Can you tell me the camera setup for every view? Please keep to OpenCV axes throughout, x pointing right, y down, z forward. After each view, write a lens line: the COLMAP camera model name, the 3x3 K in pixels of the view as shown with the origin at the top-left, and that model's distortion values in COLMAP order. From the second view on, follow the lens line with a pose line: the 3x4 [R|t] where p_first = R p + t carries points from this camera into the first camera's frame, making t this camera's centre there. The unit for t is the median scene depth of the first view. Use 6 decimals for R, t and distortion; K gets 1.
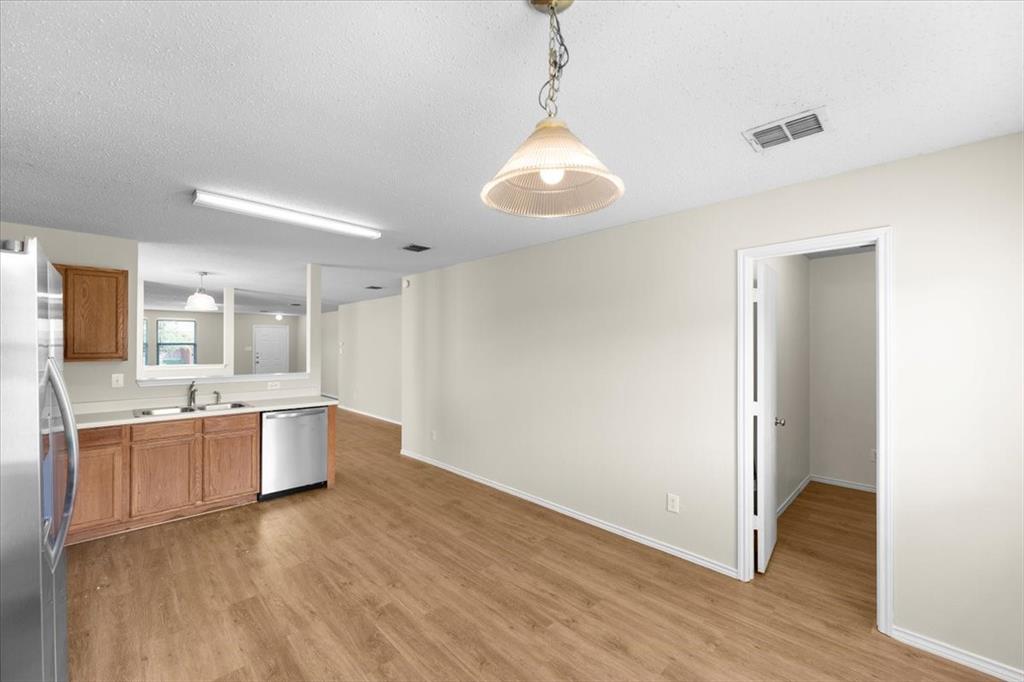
lens RADIAL K [[412.2, 0, 512.5], [0, 412.2, 348.2], [0, 0, 1]] dist [0.001197, 0.000090]
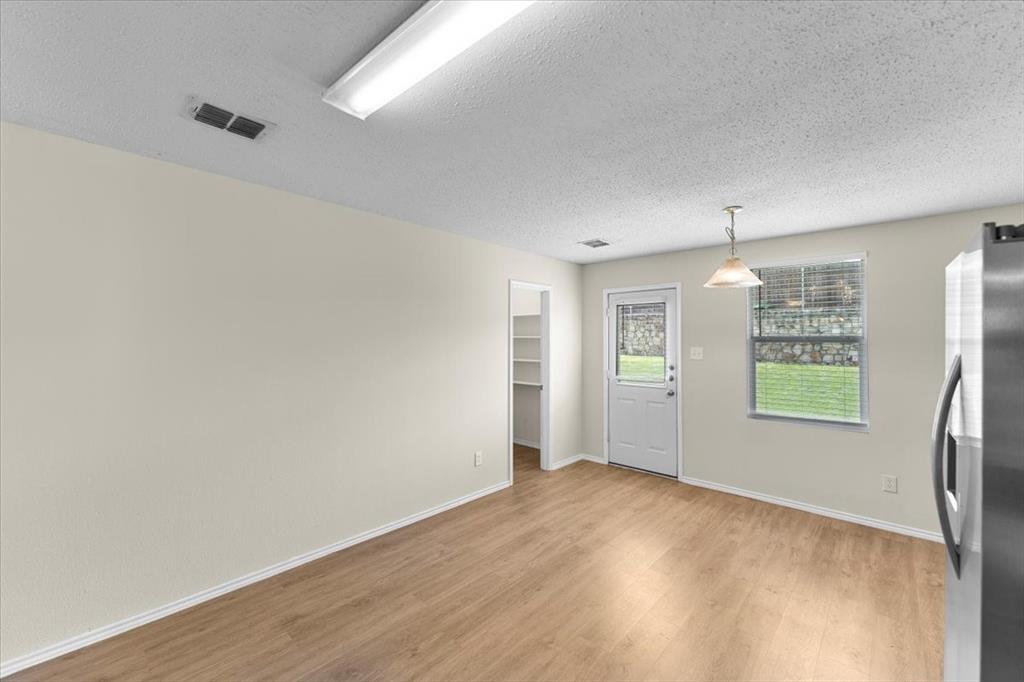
lens RADIAL K [[412.2, 0, 513.3], [0, 412.2, 333.5], [0, 0, 1]] dist [0.001197, 0.000090]
pose [[-0.064207, 0.015080, 0.997823, -0.940069], [-0.003298, 0.999877, -0.015323, -0.004437], [-0.997931, -0.004275, -0.064149, 0.975747]]
